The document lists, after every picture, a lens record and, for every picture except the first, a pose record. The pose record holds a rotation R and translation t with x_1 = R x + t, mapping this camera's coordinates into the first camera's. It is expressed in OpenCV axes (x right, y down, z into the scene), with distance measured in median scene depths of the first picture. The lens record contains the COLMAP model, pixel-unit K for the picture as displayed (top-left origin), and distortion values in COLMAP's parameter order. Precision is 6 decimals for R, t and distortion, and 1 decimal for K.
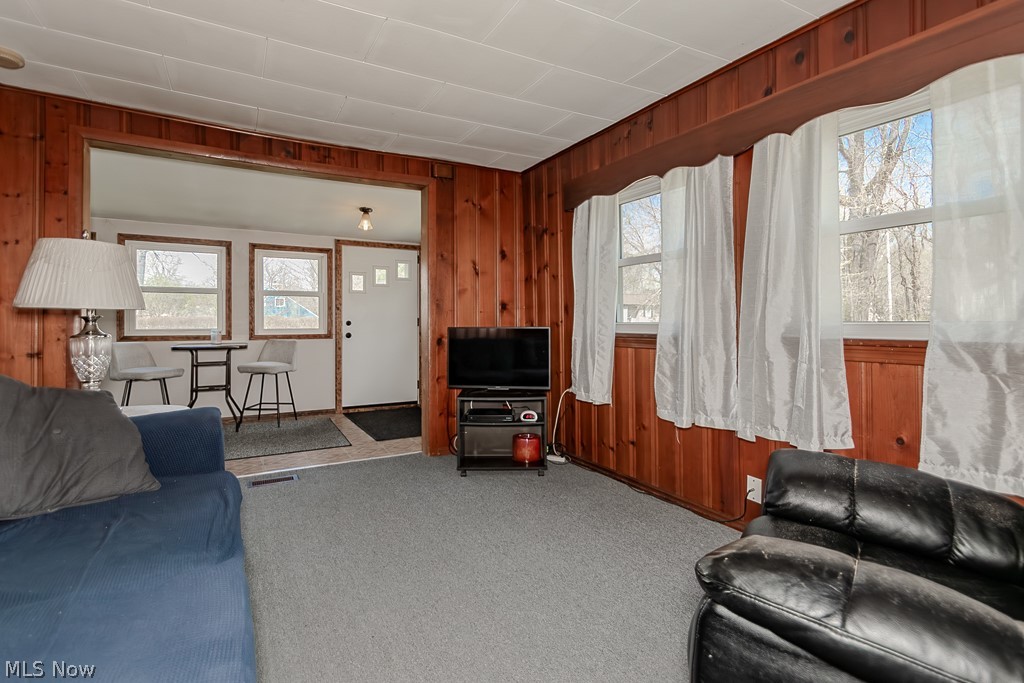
lens RADIAL K [[484.1, 0, 496.4], [0, 484.1, 317.8], [0, 0, 1]] dist [0.015610, -0.006471]
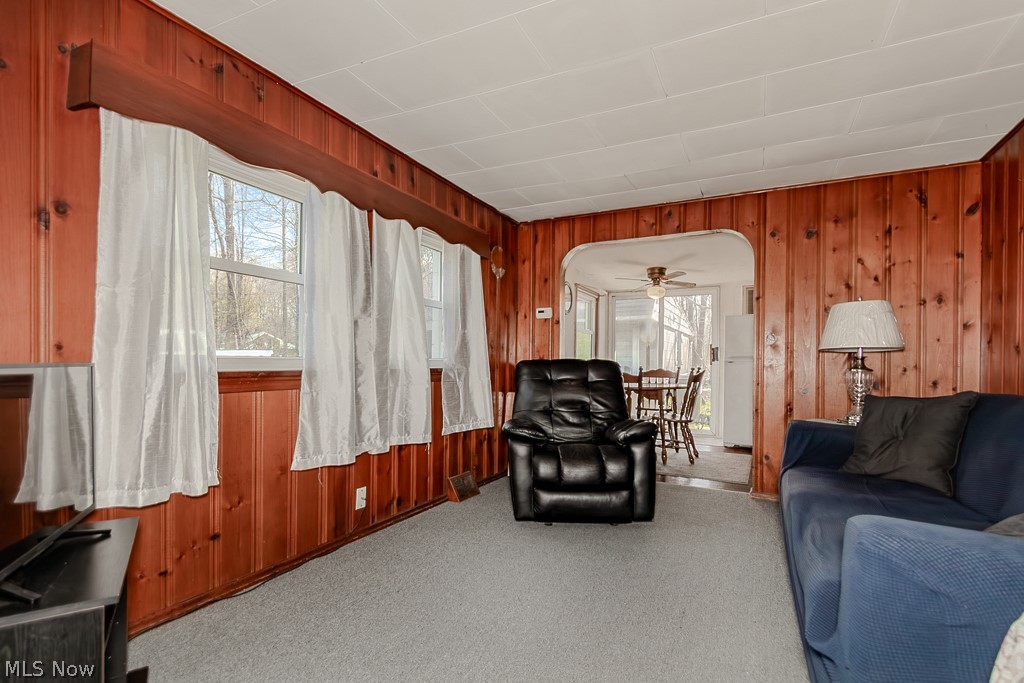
lens RADIAL K [[484.1, 0, 526.0], [0, 484.1, 364.8], [0, 0, 1]] dist [0.015610, -0.006471]
pose [[-0.567835, -0.006403, 0.823118, -0.286971], [-0.014613, 0.999891, -0.002302, 0.010971], [-0.823013, -0.013335, -0.567866, 0.579618]]
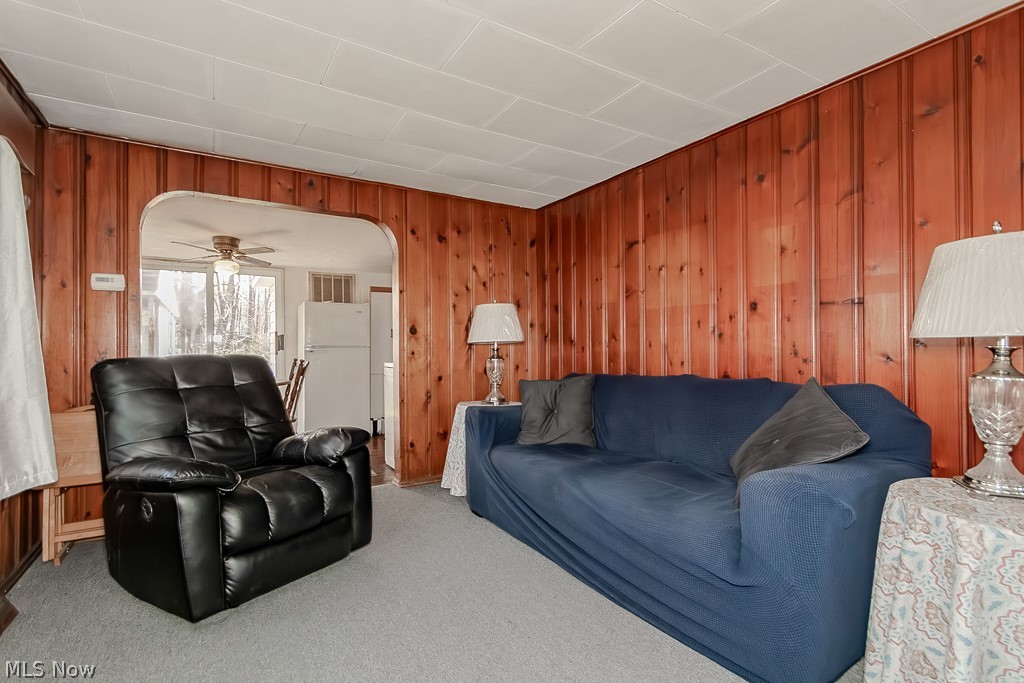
lens RADIAL K [[484.1, 0, 504.6], [0, 484.1, 342.6], [0, 0, 1]] dist [0.015610, -0.006471]
pose [[-0.998964, 0.009311, -0.044546, -0.019891], [0.009991, 0.999837, -0.015071, -0.002915], [0.044399, -0.015500, -0.998894, 0.630619]]
